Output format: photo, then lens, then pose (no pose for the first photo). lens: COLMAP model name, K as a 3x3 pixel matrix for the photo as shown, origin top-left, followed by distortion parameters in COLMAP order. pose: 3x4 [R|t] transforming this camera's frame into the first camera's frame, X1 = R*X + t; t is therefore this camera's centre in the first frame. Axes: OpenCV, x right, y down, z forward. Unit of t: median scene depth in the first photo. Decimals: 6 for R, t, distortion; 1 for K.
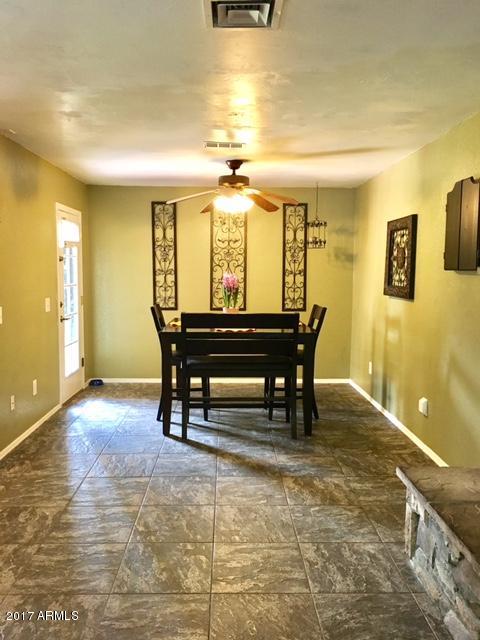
lens RADIAL K [[546.2, 0, 240.0], [0, 546.2, 320.0], [0, 0, 1]] dist [0.081179, -0.116148]
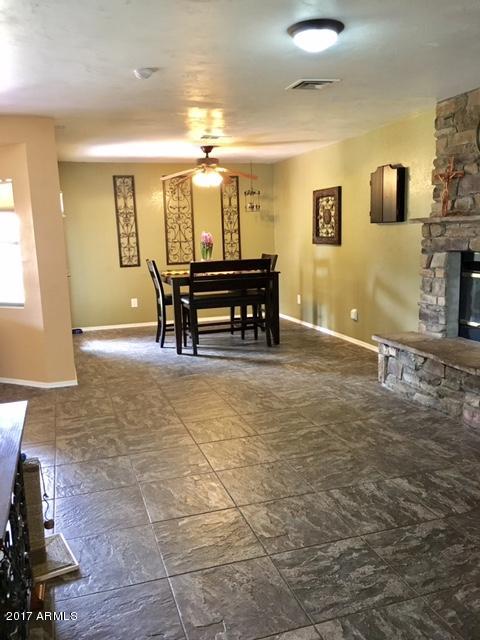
lens RADIAL K [[546.2, 0, 240.0], [0, 546.2, 320.0], [0, 0, 1]] dist [0.081179, -0.116148]
pose [[0.958009, -0.084695, 0.273946, -0.322013], [0.066503, 0.994960, 0.075043, 0.031002], [-0.278921, -0.053674, 0.958813, -0.304755]]
